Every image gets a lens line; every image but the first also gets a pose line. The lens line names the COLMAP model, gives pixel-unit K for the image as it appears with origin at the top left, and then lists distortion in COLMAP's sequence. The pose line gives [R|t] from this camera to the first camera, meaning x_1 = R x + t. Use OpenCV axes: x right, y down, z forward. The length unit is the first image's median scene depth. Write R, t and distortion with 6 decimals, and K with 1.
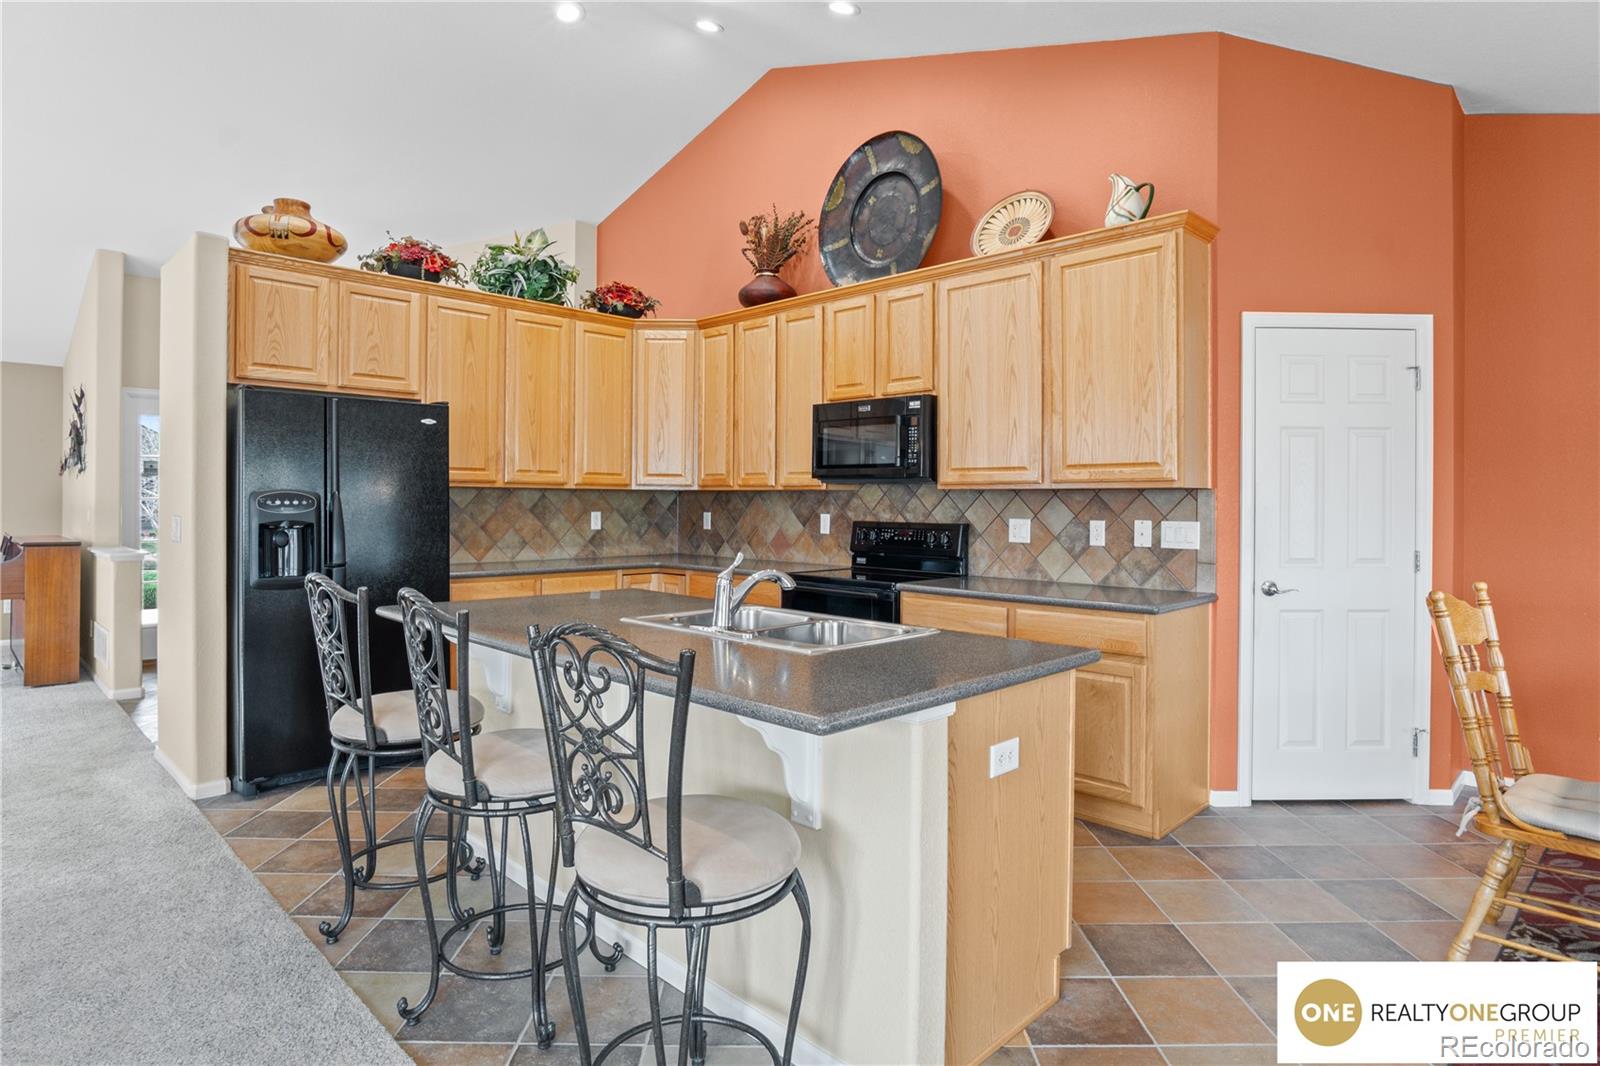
lens RADIAL K [[877.4, 0, 795.0], [0, 877.4, 511.4], [0, 0, 1]] dist [-0.025795, 0.000958]
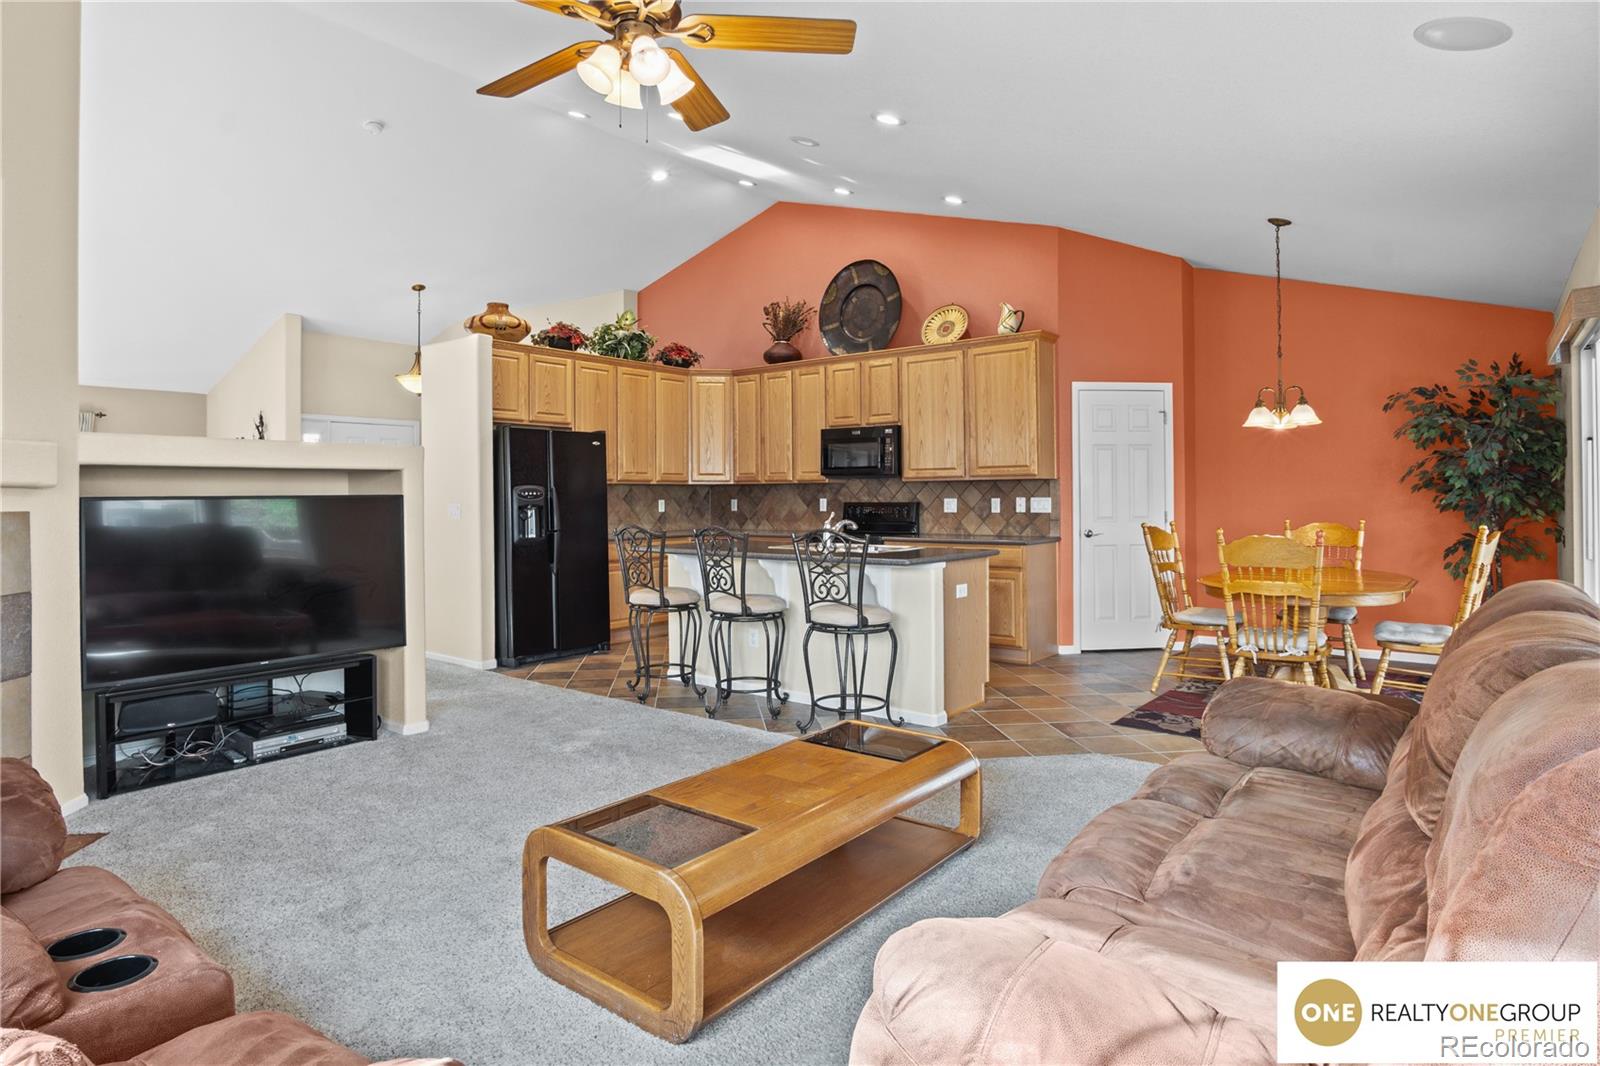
lens RADIAL K [[877.4, 0, 795.0], [0, 877.4, 511.4], [0, 0, 1]] dist [-0.025795, 0.000958]
pose [[0.993367, -0.015678, 0.113913, -0.220893], [0.015111, 0.999869, 0.005843, 0.018198], [-0.113990, -0.004083, 0.993474, -0.607906]]
